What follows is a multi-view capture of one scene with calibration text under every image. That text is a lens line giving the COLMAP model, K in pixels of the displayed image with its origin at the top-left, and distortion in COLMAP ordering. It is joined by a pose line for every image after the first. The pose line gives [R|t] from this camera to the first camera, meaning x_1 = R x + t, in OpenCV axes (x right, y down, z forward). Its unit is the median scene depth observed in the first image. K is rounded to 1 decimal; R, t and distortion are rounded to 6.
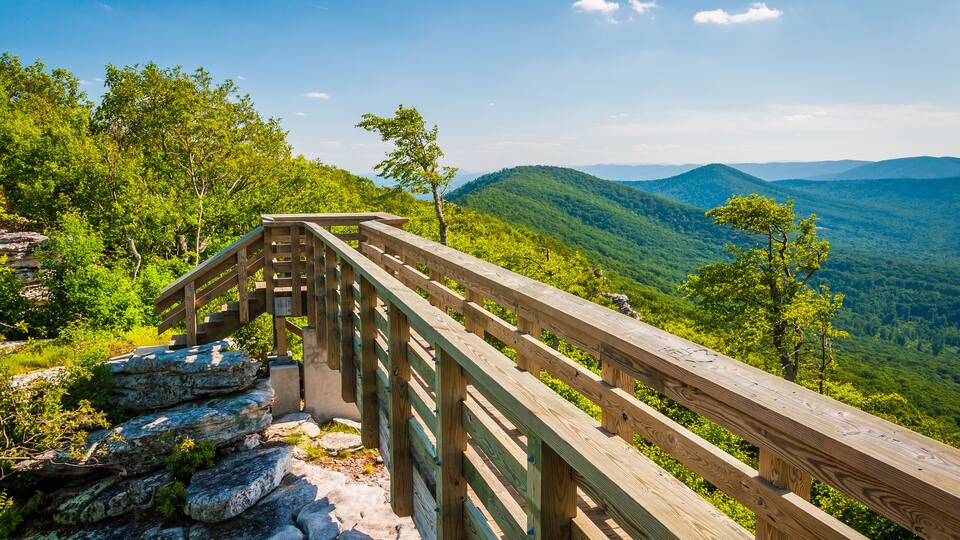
lens RADIAL K [[807.5, 0, 480.0], [0, 807.5, 270.0], [0, 0, 1]] dist [-0.006053, -0.004408]
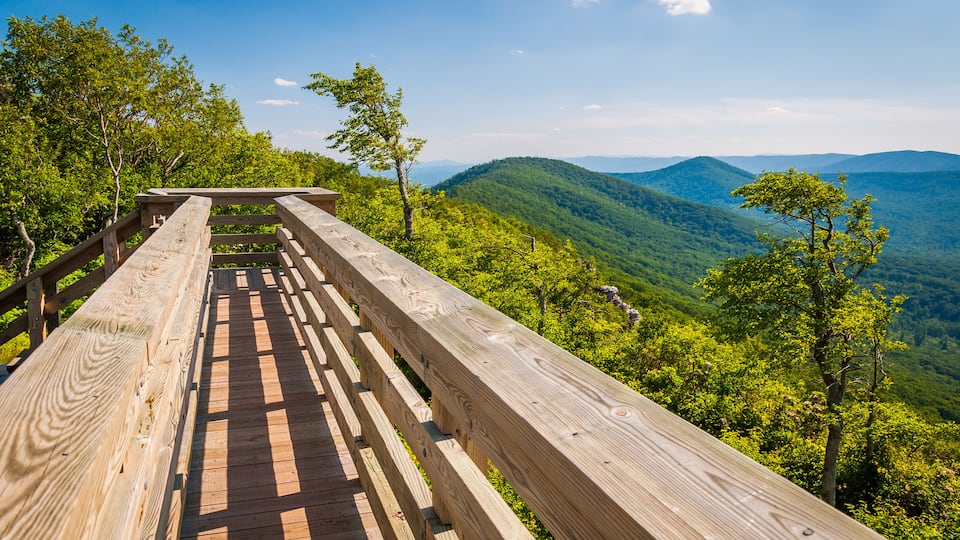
lens RADIAL K [[807.5, 0, 480.0], [0, 807.5, 270.0], [0, 0, 1]] dist [-0.006053, -0.004408]
pose [[0.999899, 0.004375, 0.013558, 0.018017], [-0.004534, 0.999920, 0.011781, -0.001845], [-0.013505, -0.011841, 0.999839, 0.165028]]
